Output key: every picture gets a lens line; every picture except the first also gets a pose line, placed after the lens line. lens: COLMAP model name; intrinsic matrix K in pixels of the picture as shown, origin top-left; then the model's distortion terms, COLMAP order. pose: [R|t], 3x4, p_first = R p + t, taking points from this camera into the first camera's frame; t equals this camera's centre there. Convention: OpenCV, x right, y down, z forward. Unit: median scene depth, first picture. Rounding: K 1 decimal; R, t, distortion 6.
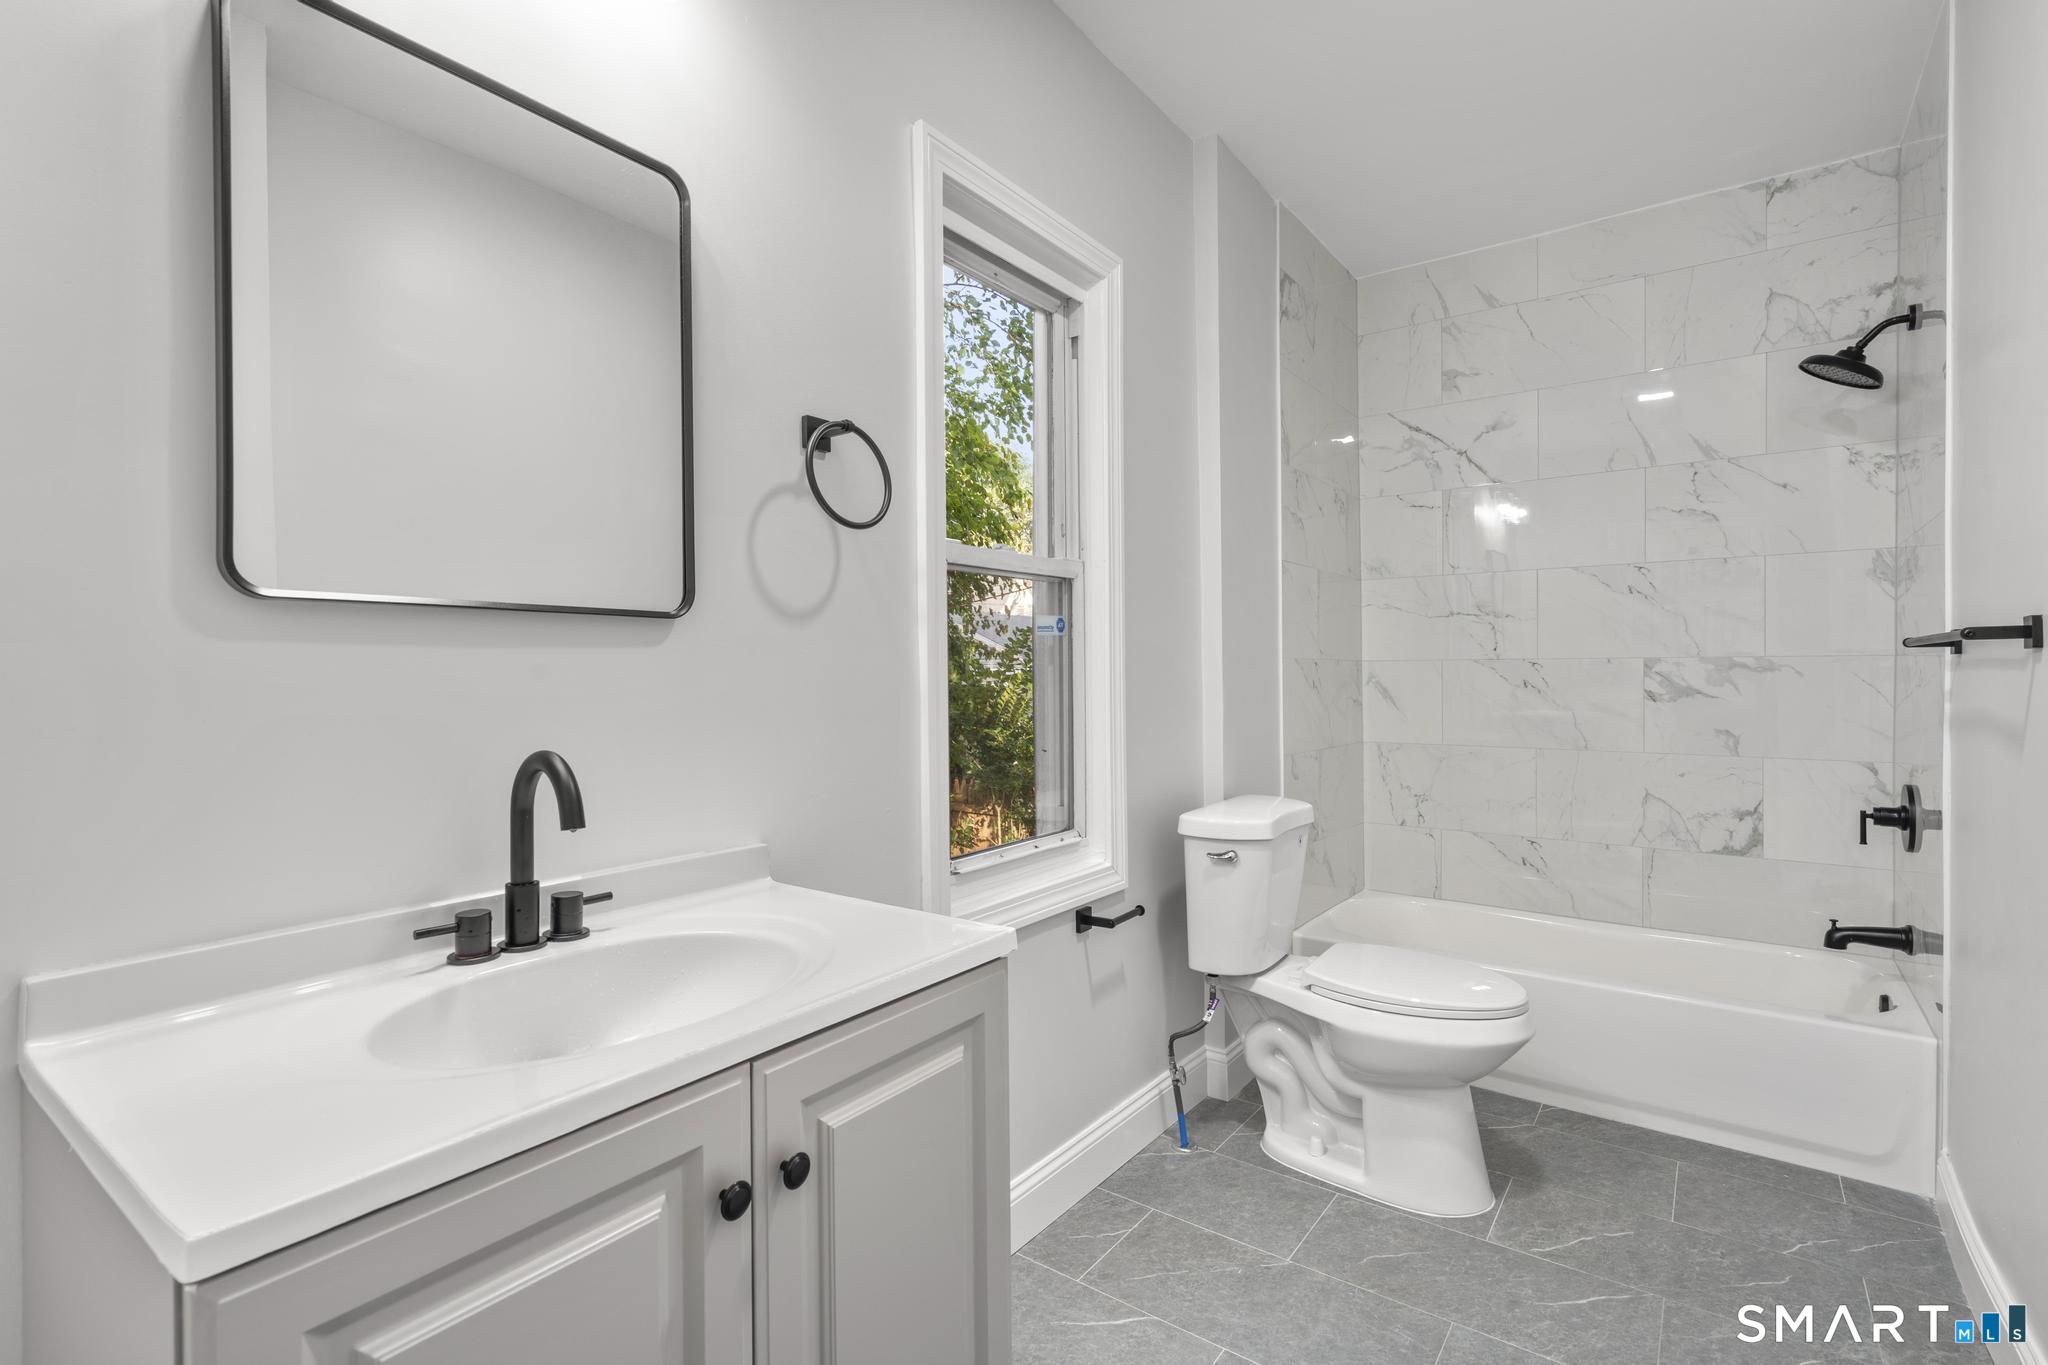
lens RADIAL K [[917.3, 0, 1031.4], [0, 917.3, 686.3], [0, 0, 1]] dist [-0.009258, 0.003538]
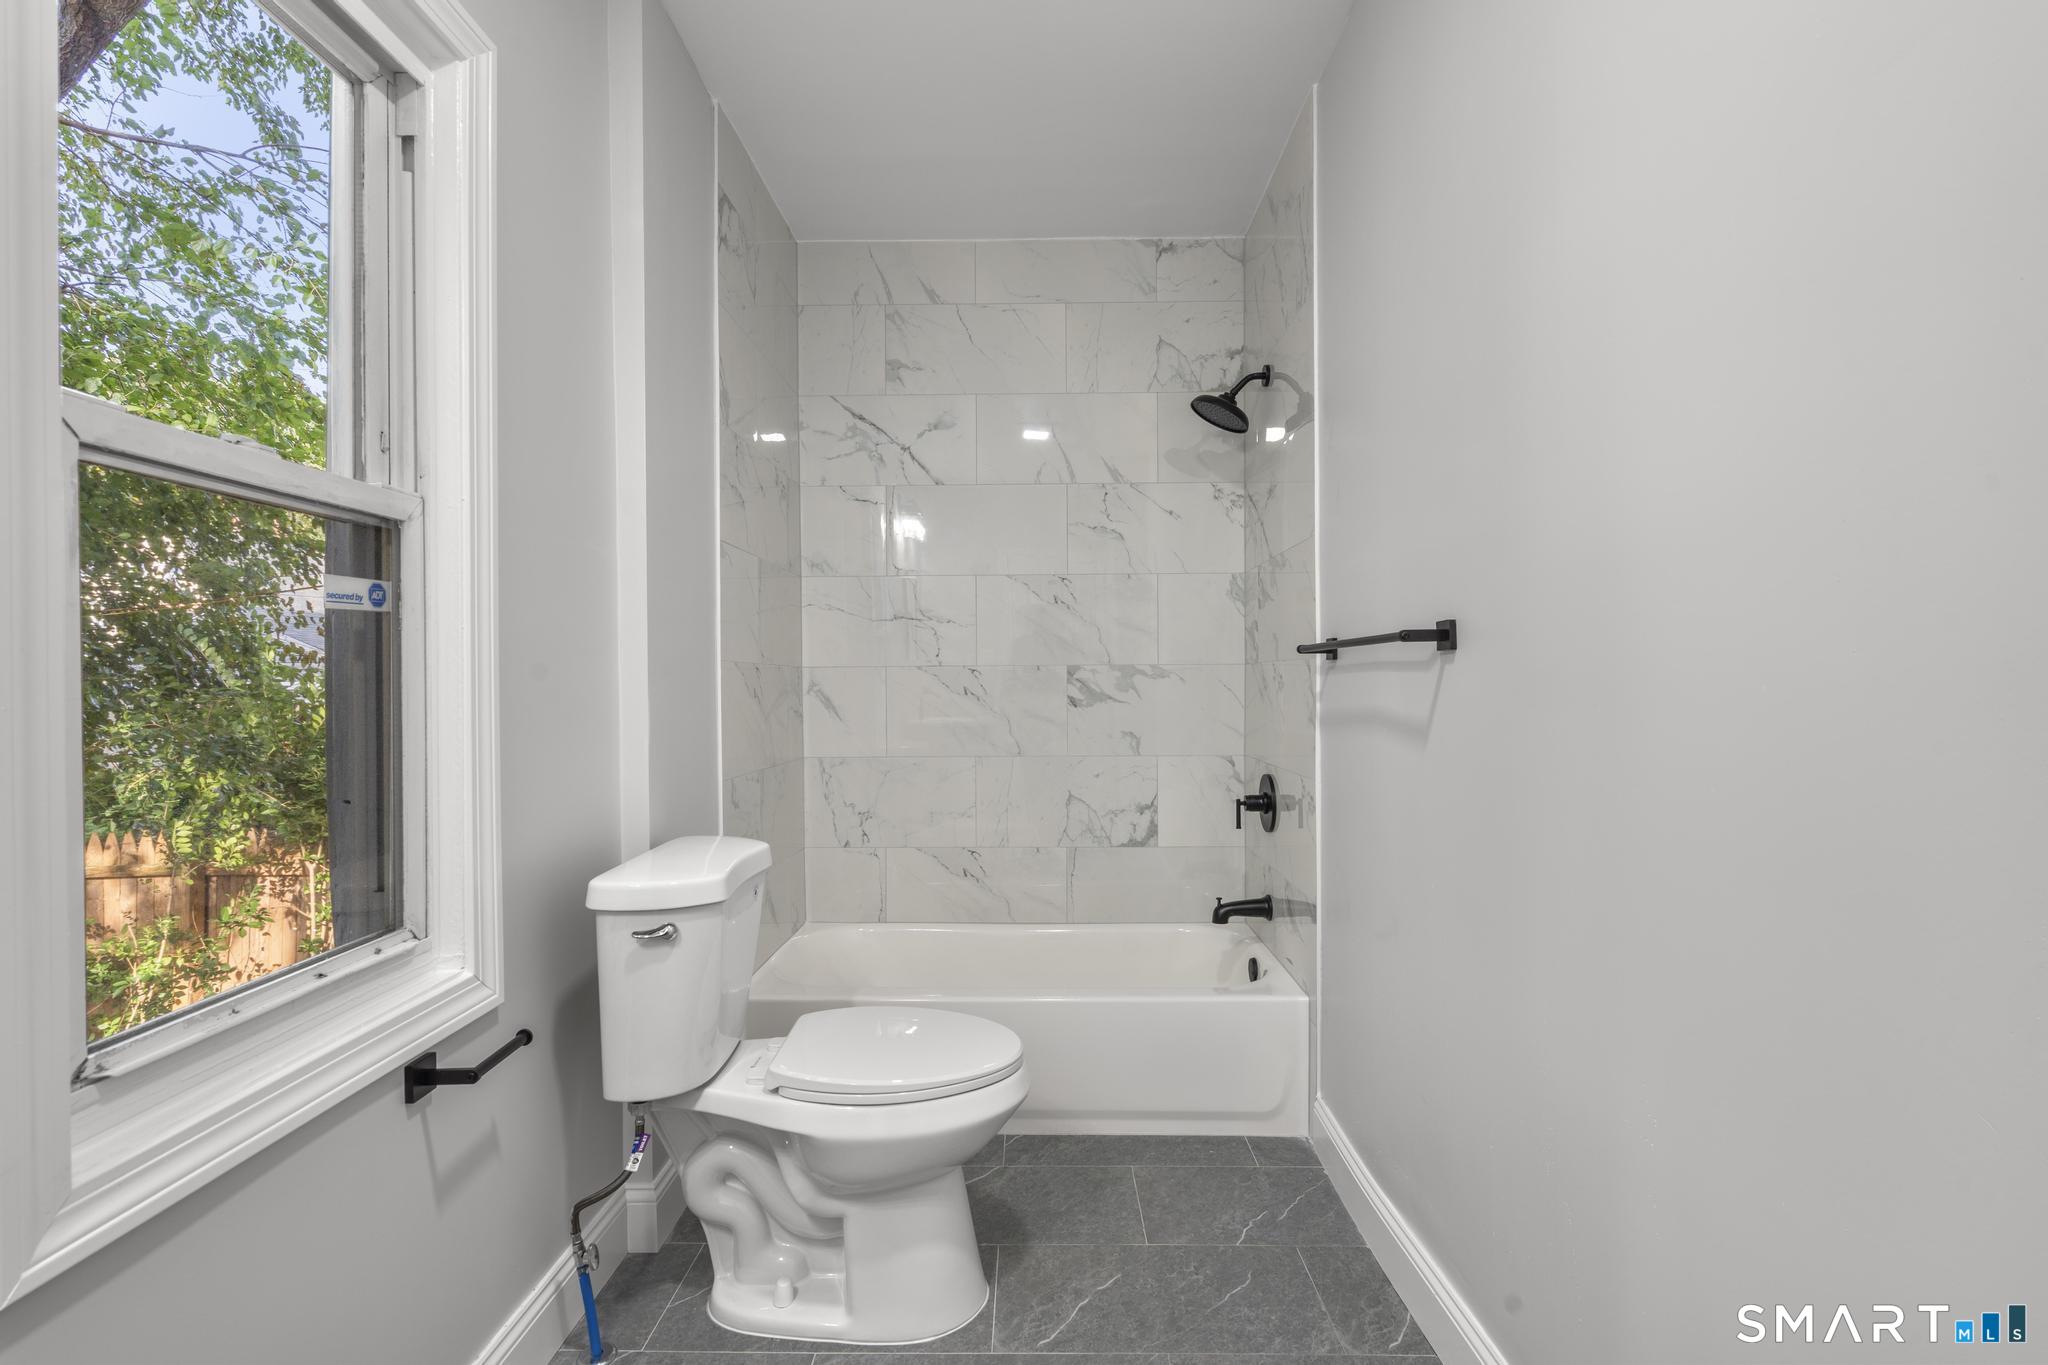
lens RADIAL K [[917.3, 0, 1018.1], [0, 917.3, 675.4], [0, 0, 1]] dist [-0.009258, 0.003538]
pose [[0.818031, 0.003931, 0.575161, 0.028760], [0.010541, 0.999706, -0.021825, 0.004139], [-0.575078, 0.023916, 0.817749, 0.242154]]
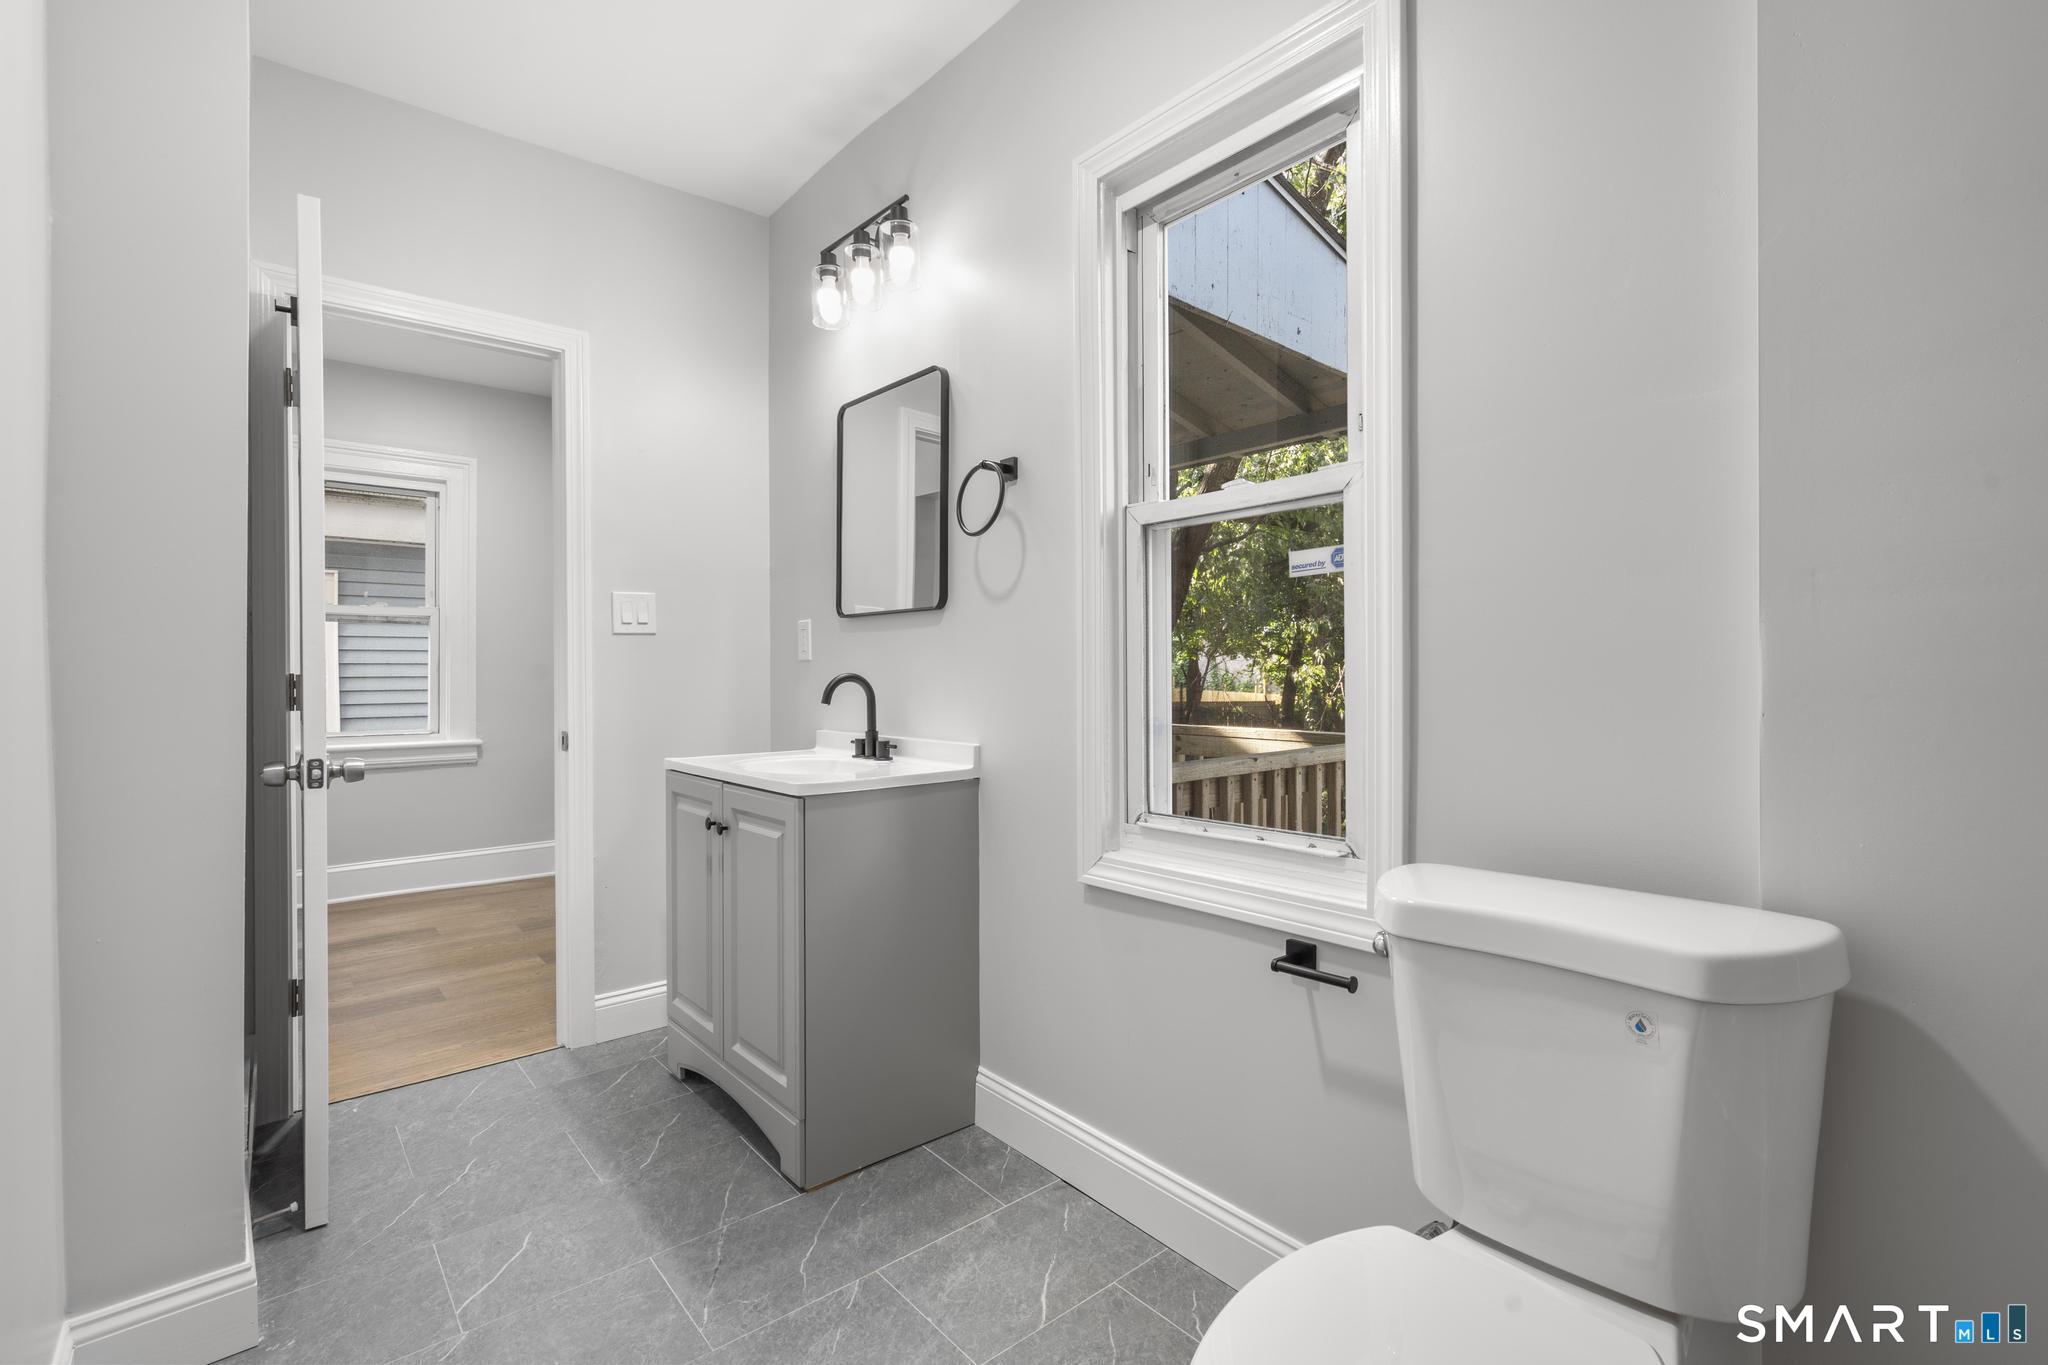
lens RADIAL K [[917.3, 0, 1032.9], [0, 917.3, 668.3], [0, 0, 1]] dist [-0.009258, 0.003538]
pose [[-0.225398, 0.007607, -0.974237, 0.735256], [0.000080, 0.999970, 0.007790, 0.014615], [0.974267, 0.001678, -0.225392, 0.855669]]
